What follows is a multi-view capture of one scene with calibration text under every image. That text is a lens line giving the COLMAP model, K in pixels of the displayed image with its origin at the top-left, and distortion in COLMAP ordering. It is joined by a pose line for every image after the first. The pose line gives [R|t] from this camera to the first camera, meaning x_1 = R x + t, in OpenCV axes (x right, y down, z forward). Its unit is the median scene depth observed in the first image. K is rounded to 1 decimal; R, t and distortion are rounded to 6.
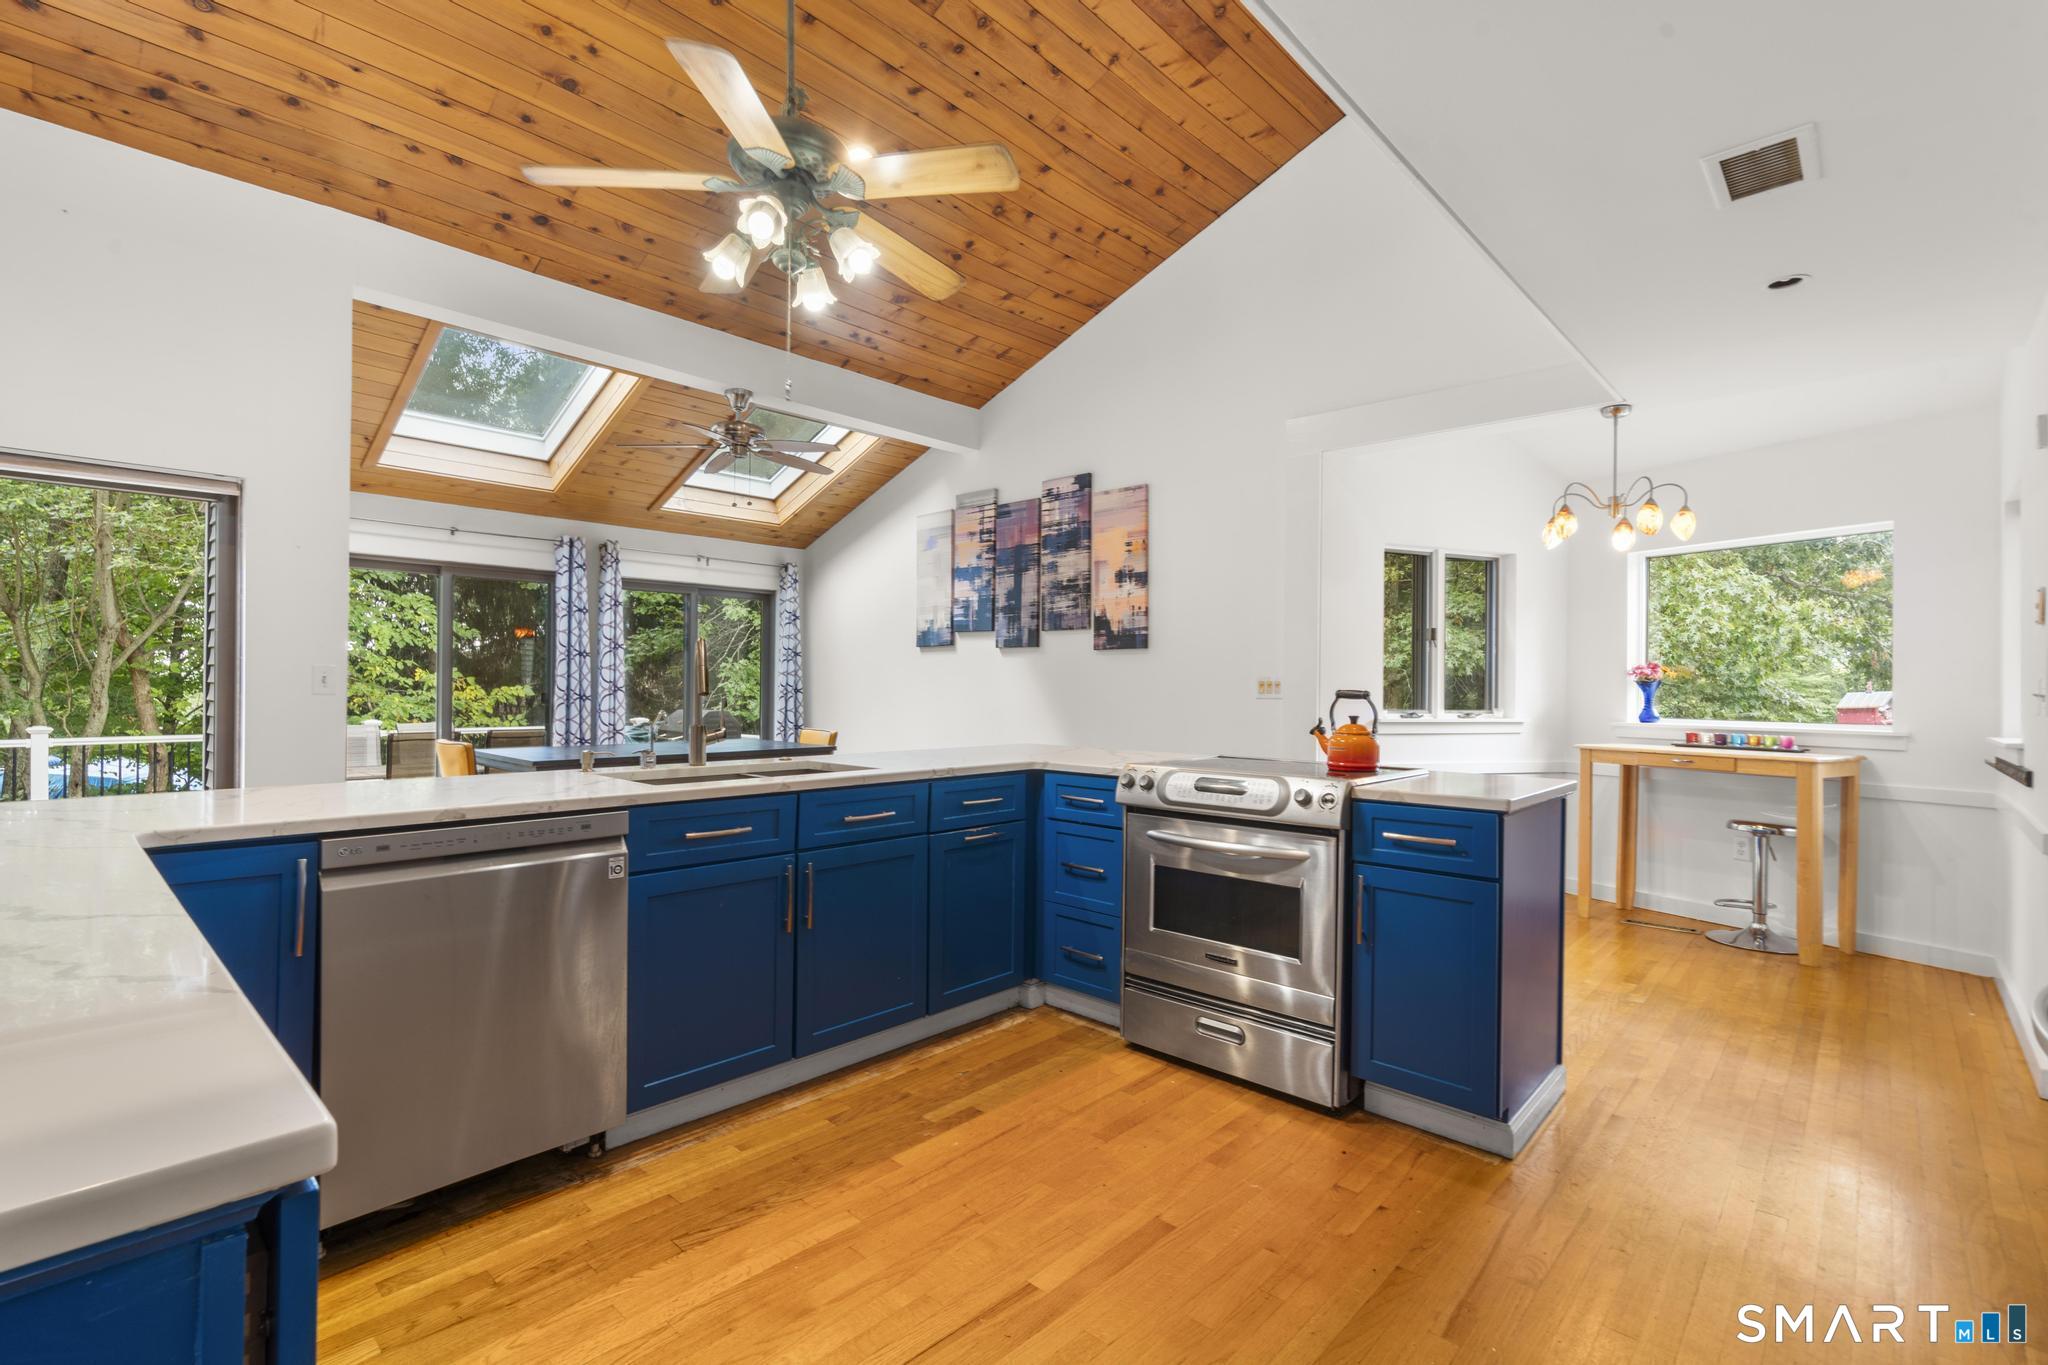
lens RADIAL K [[925.3, 0, 1025.2], [0, 925.3, 685.3], [0, 0, 1]] dist [-0.004686, 0.000701]
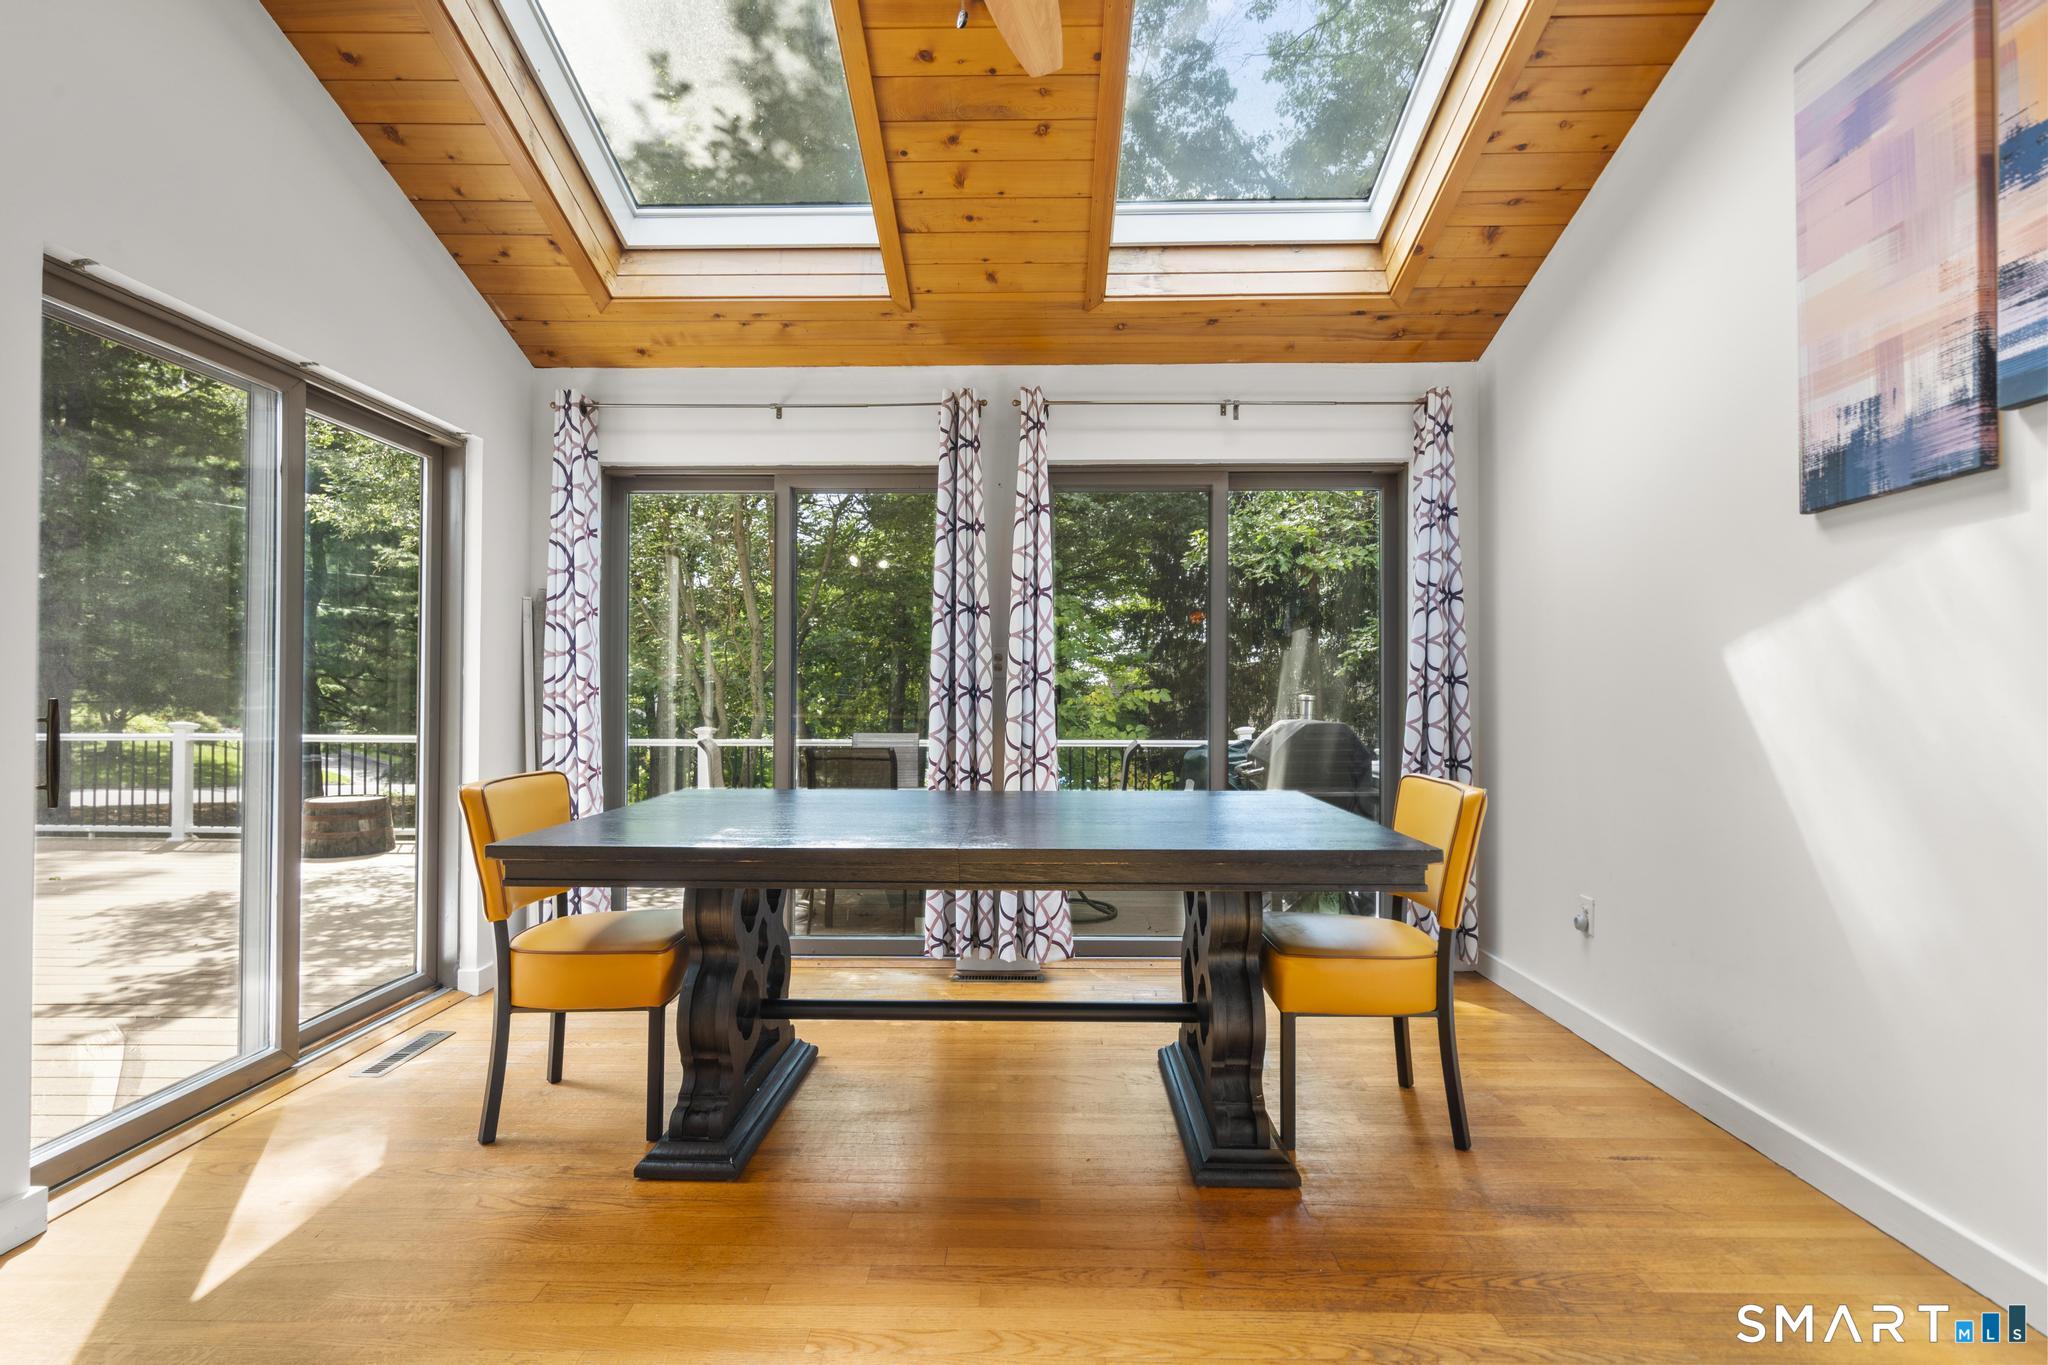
lens RADIAL K [[925.3, 0, 1024.9], [0, 925.3, 682.7], [0, 0, 1]] dist [-0.004686, 0.000701]
pose [[0.667509, -0.014392, -0.744463, -0.067334], [0.004523, 0.999873, -0.015274, 0.014654], [0.744588, 0.006828, 0.667489, 0.642378]]
